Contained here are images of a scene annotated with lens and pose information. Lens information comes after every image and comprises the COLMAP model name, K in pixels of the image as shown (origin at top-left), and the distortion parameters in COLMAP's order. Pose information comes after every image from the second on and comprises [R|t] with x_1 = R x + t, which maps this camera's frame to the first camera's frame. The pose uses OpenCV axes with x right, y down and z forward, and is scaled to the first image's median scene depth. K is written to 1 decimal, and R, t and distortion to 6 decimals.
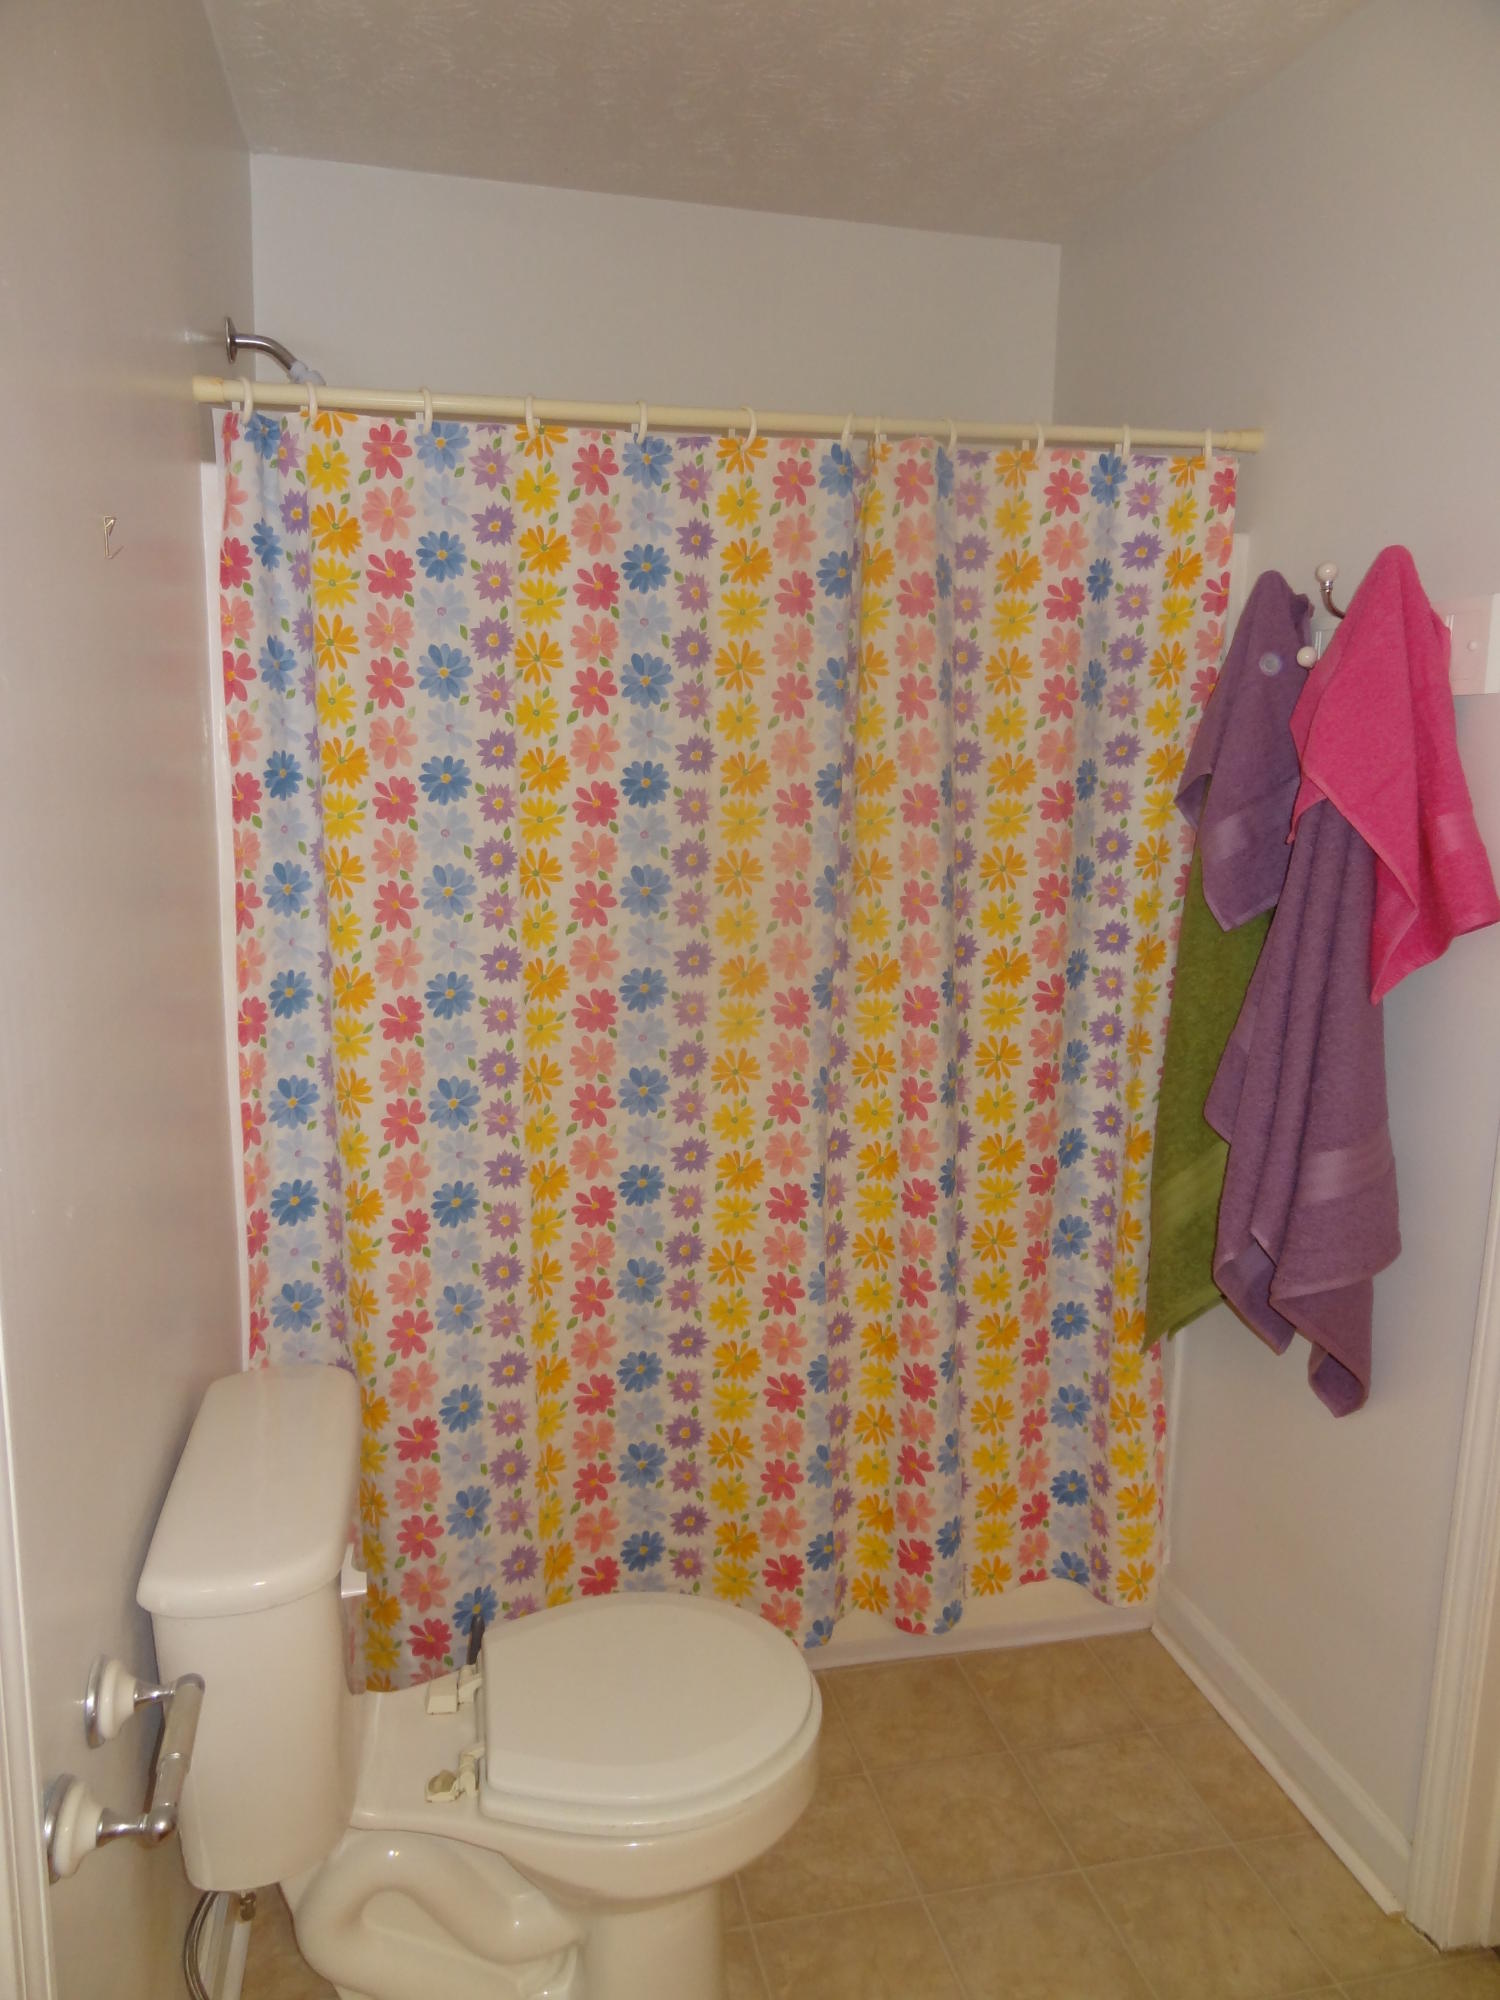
lens RADIAL K [[1401.5, 0, 746.3], [0, 1401.5, 1015.7], [0, 0, 1]] dist [-0.008467, 0.011775]
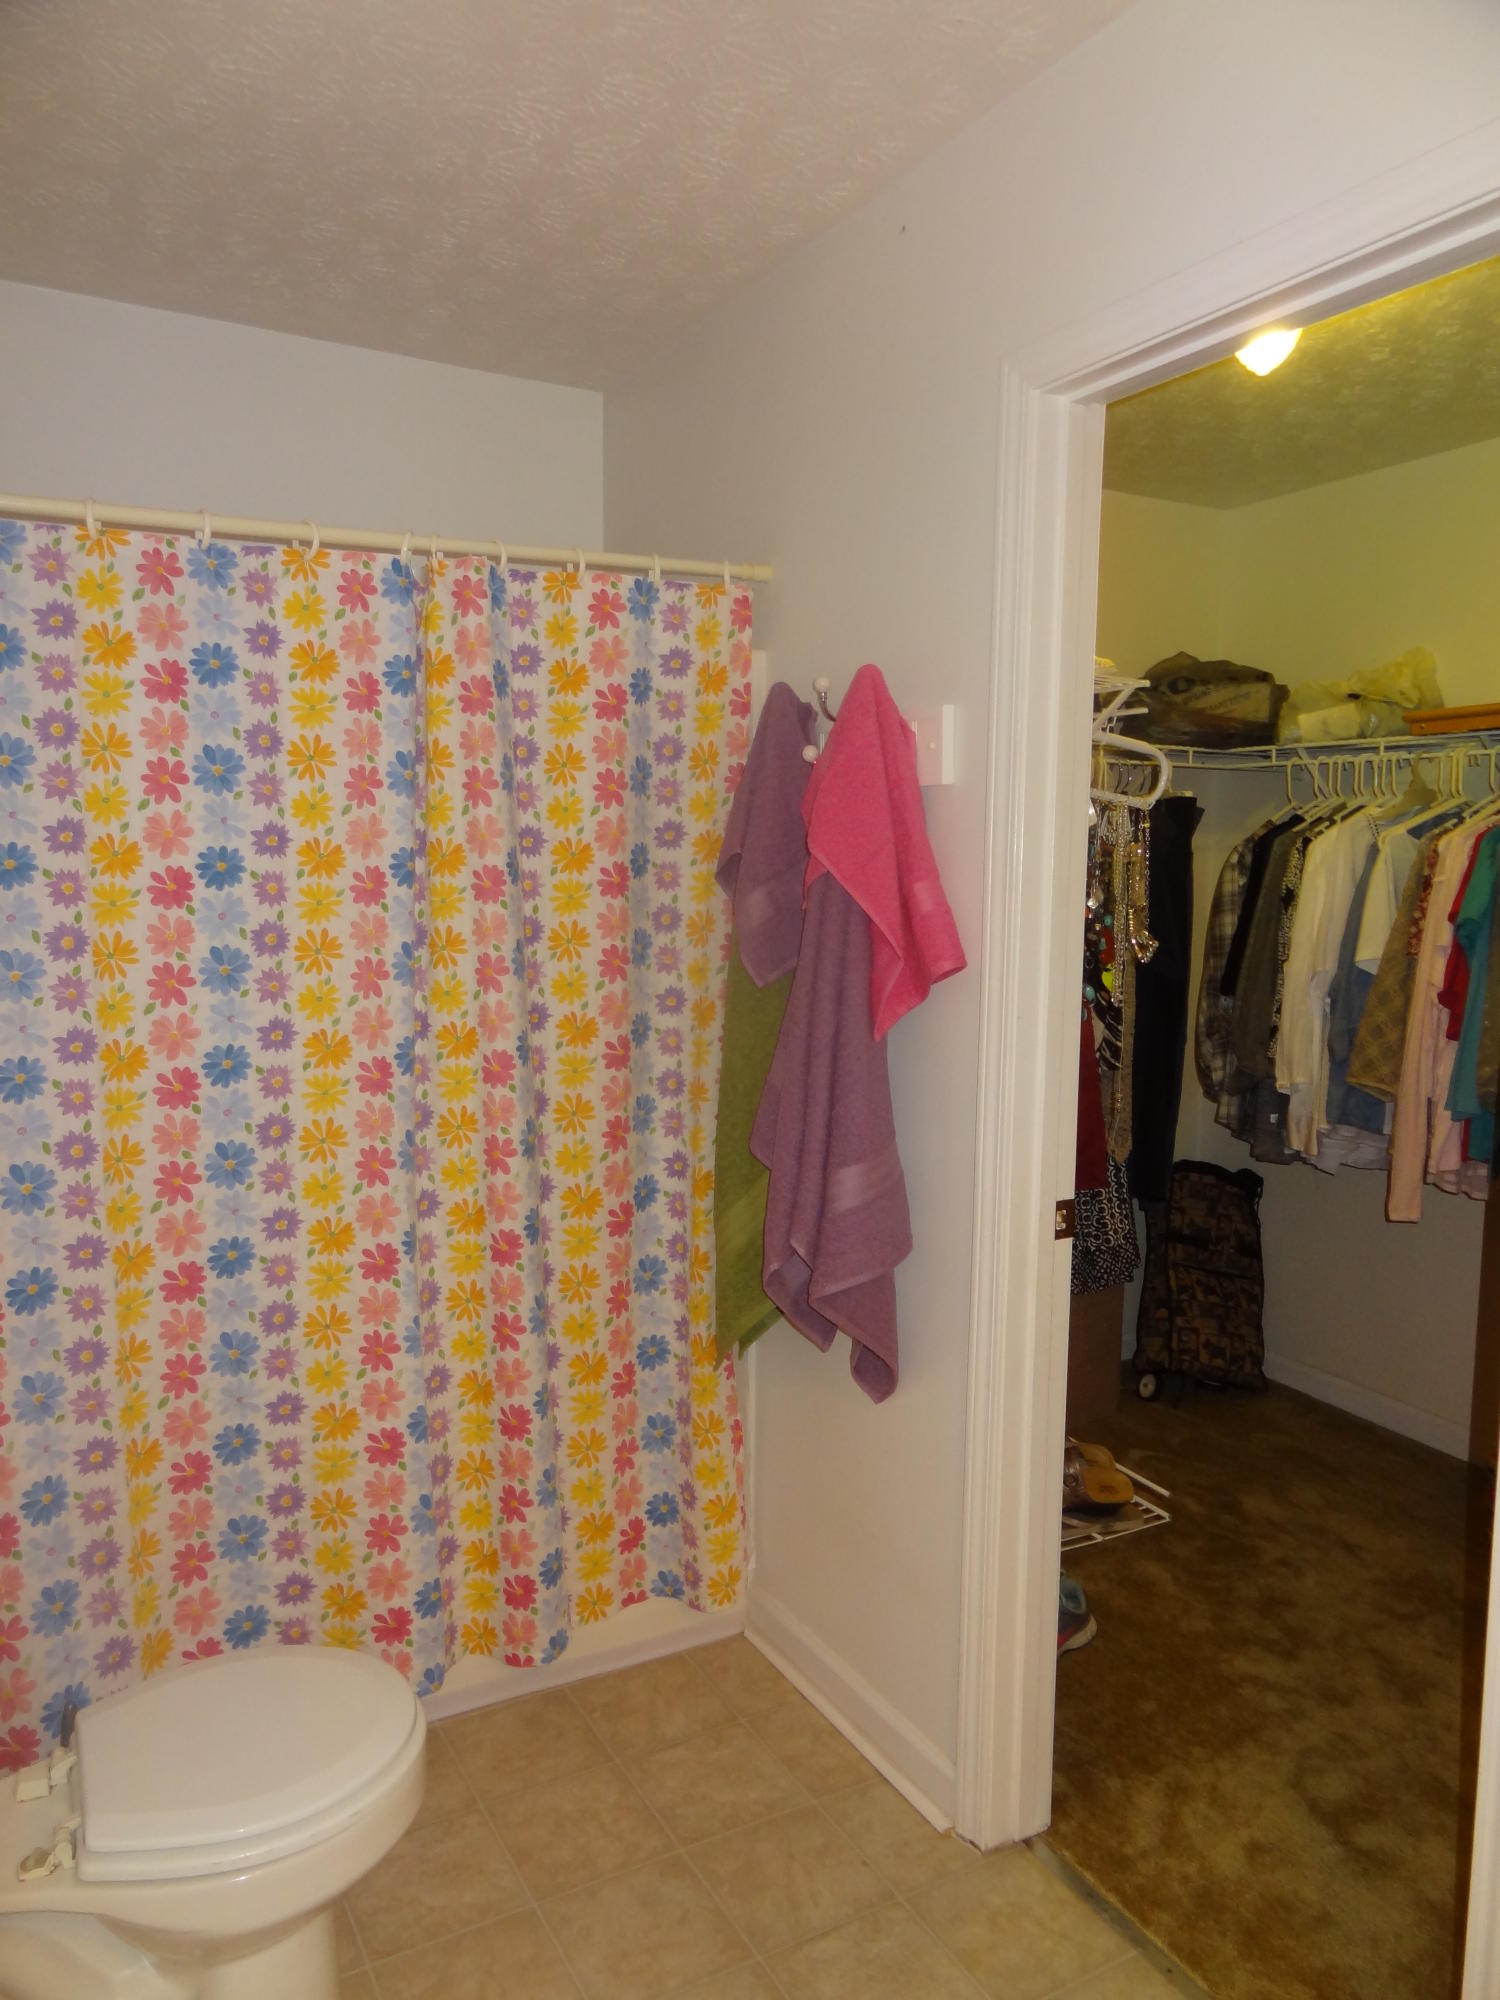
lens RADIAL K [[1401.5, 0, 746.3], [0, 1401.5, 1015.7], [0, 0, 1]] dist [-0.008467, 0.011775]
pose [[0.961155, -0.039650, 0.273145, 0.014108], [0.058525, 0.996402, -0.061301, 0.029973], [-0.269731, 0.074906, 0.960018, -0.094787]]
